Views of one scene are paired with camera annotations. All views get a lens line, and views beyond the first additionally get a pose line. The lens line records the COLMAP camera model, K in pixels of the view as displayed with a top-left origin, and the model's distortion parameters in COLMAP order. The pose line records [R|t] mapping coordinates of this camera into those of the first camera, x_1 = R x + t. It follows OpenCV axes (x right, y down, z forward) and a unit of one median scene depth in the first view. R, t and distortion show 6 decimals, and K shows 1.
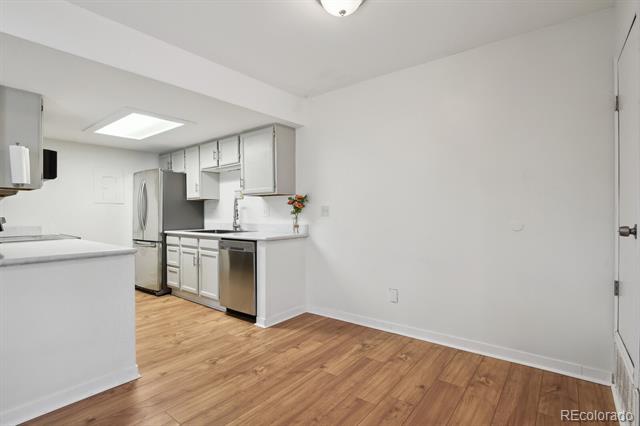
lens RADIAL K [[315.6, 0, 318.0], [0, 315.6, 212.8], [0, 0, 1]] dist [-0.003768, -0.005275]
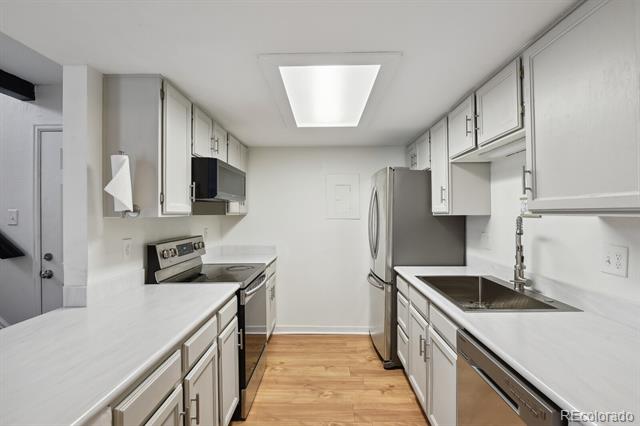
lens RADIAL K [[315.6, 0, 319.8], [0, 315.6, 211.5], [0, 0, 1]] dist [-0.003768, -0.005275]
pose [[0.611926, -0.000009, -0.790915, -0.099805], [0.001175, 0.999999, 0.000897, -0.060080], [0.790914, -0.001478, 0.611926, 0.583179]]
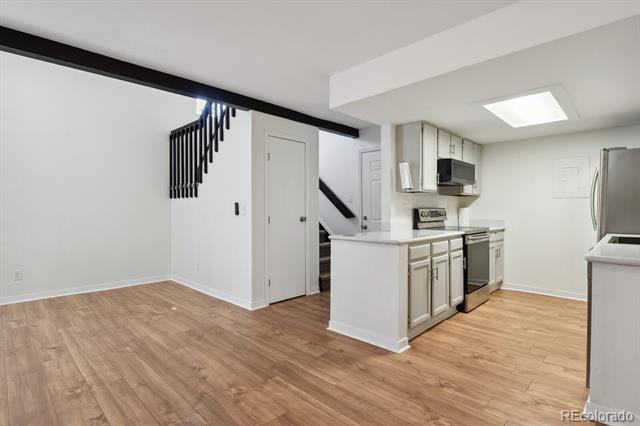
lens RADIAL K [[315.6, 0, 320.4], [0, 315.6, 215.0], [0, 0, 1]] dist [-0.003768, -0.005275]
pose [[-0.101438, 0.023744, -0.994559, 0.343478], [0.003650, 0.999717, 0.023495, -0.005612], [0.994835, -0.001247, -0.101496, 0.480519]]
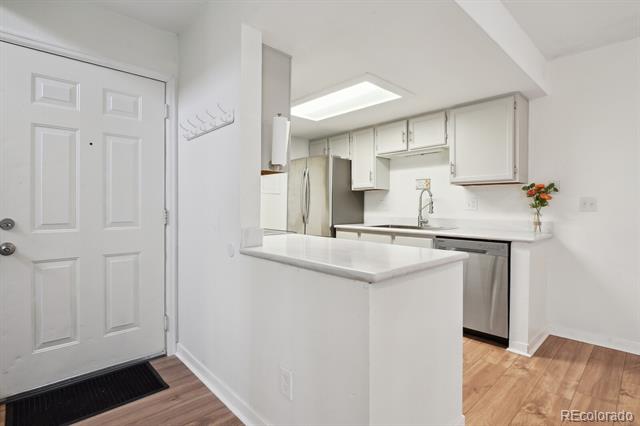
lens RADIAL K [[315.6, 0, 319.9], [0, 315.6, 206.0], [0, 0, 1]] dist [-0.003768, -0.005275]
pose [[0.988716, 0.011428, -0.149369, -0.457726], [-0.011591, 0.999933, -0.000226, 0.005495], [0.149356, 0.001954, 0.988782, 0.139998]]
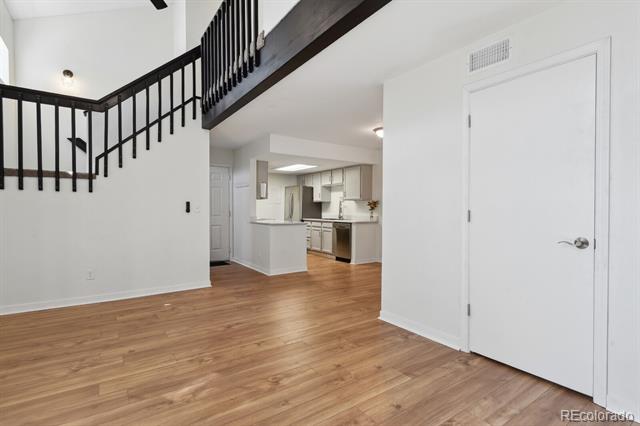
lens RADIAL K [[315.6, 0, 319.9], [0, 315.6, 211.7], [0, 0, 1]] dist [-0.003768, -0.005275]
pose [[0.957754, 0.012947, -0.287296, 0.169786], [-0.011511, 0.999911, 0.006688, 0.001953], [0.287357, -0.003098, 0.957819, -0.878532]]
